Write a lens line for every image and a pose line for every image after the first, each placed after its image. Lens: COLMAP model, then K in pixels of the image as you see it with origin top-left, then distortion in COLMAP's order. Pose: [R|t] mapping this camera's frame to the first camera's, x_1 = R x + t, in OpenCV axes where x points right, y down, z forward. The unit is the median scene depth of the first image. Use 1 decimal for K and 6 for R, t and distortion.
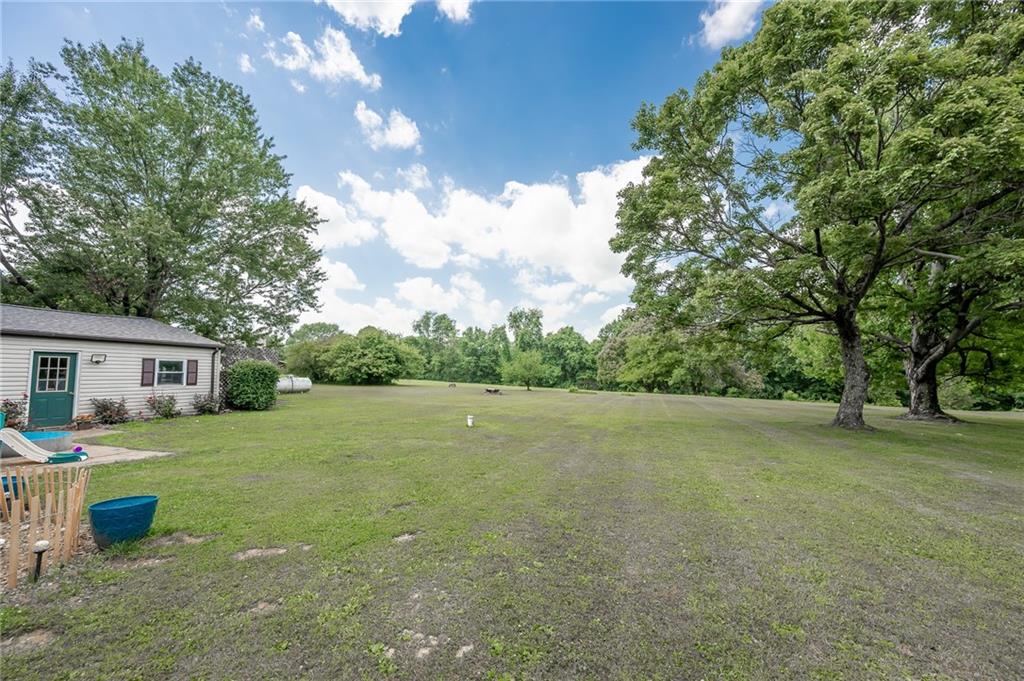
lens RADIAL K [[402.1, 0, 512.5], [0, 402.1, 356.4], [0, 0, 1]] dist [0.000082, -0.000015]
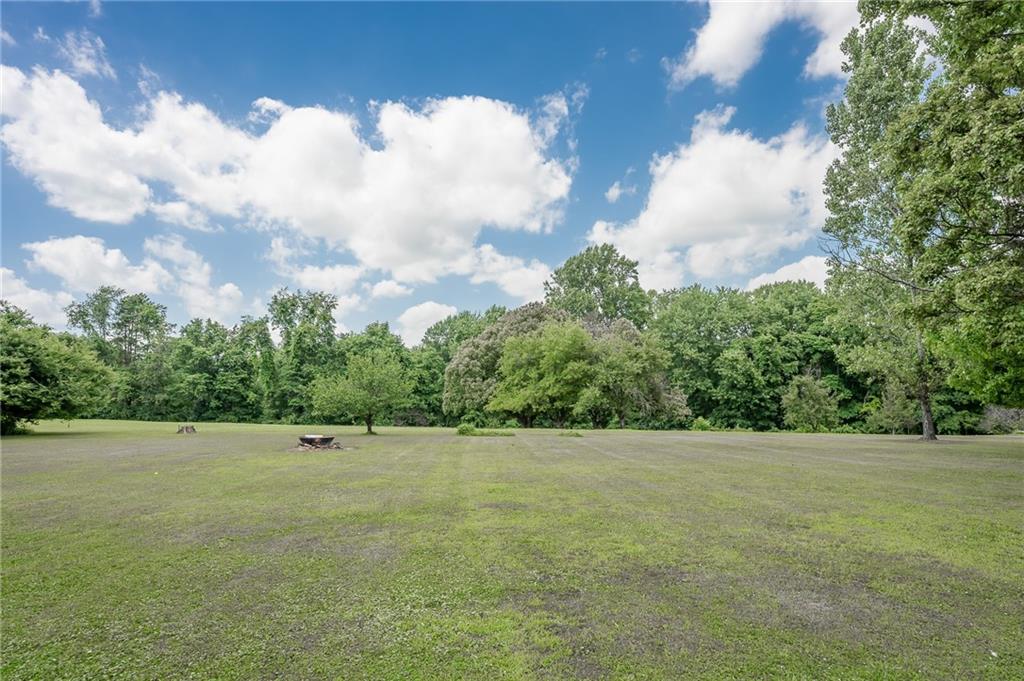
lens RADIAL K [[582.5, 0, 512.0], [0, 582.5, 340.5], [0, 0, 1]] dist [-0.000221, -0.000193]
pose [[0.914115, 0.020617, 0.404932, -0.031409], [0.004009, 0.998198, -0.059872, 0.005048], [-0.405436, 0.056354, 0.912385, 0.096622]]
